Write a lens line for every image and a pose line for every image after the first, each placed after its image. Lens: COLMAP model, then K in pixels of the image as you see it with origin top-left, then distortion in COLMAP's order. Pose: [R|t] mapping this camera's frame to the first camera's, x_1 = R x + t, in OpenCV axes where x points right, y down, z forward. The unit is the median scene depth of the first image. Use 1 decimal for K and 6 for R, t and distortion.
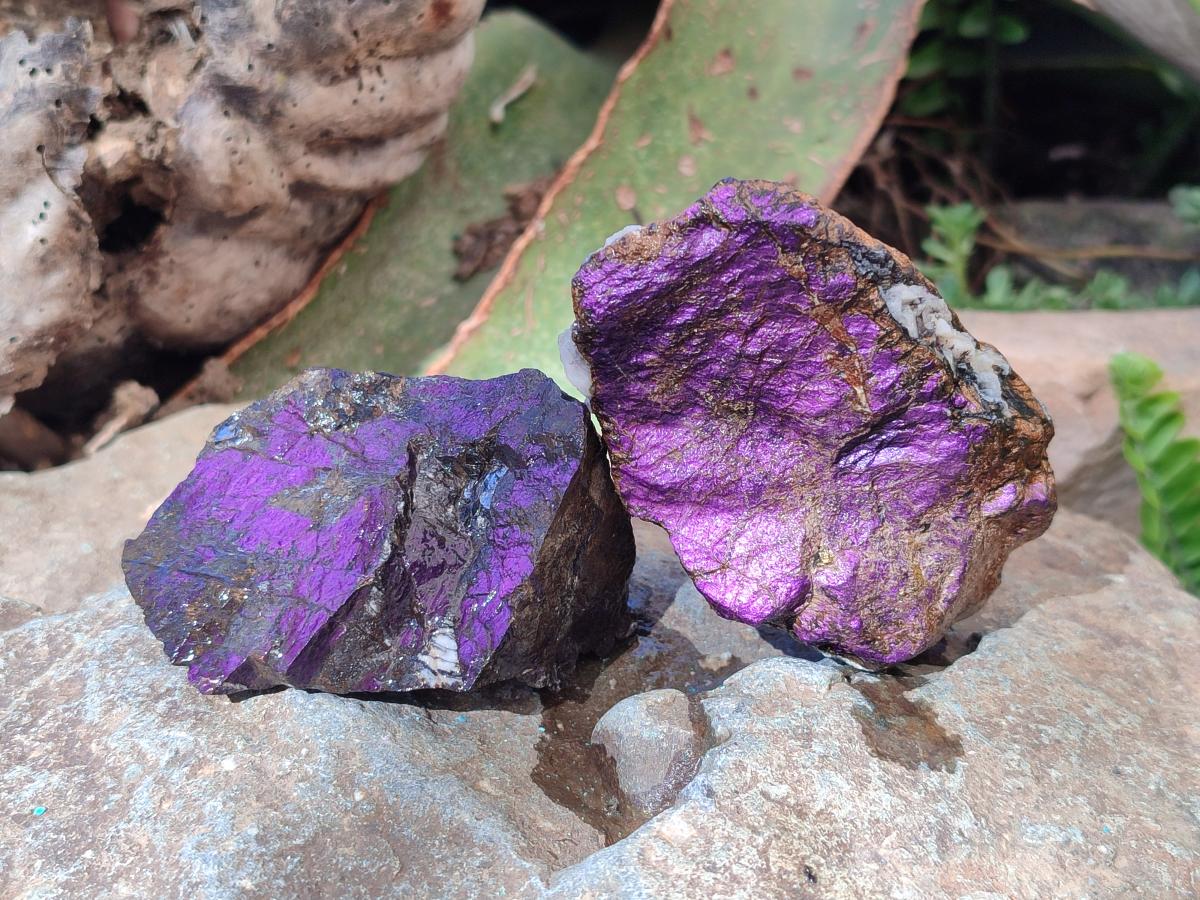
lens RADIAL K [[1787.2, 0, 600.0], [0, 1787.2, 450.0], [0, 0, 1]] dist [0.291746, -0.032778]
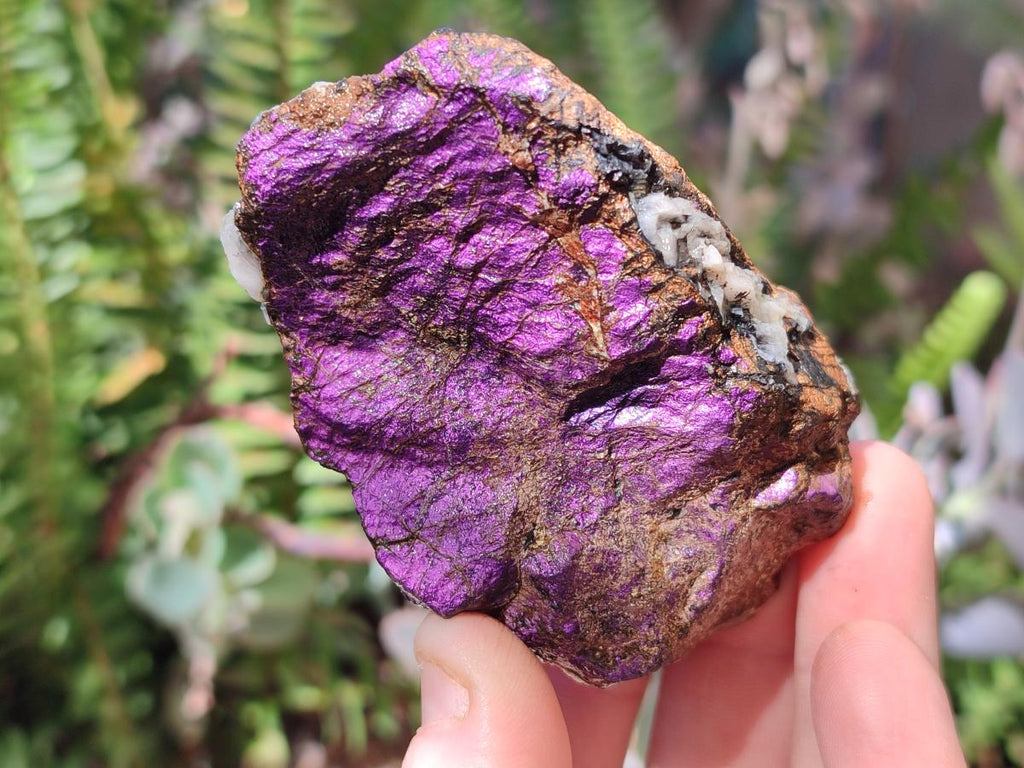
lens RADIAL K [[1525.1, 0, 512.0], [0, 1525.1, 384.0], [0, 0, 1]] dist [0.291746, -0.032778]
pose [[0.993814, 0.103162, -0.041118, 0.135125], [-0.103422, 0.994629, -0.004222, -0.002763], [0.040462, 0.008448, 0.999145, 0.340579]]
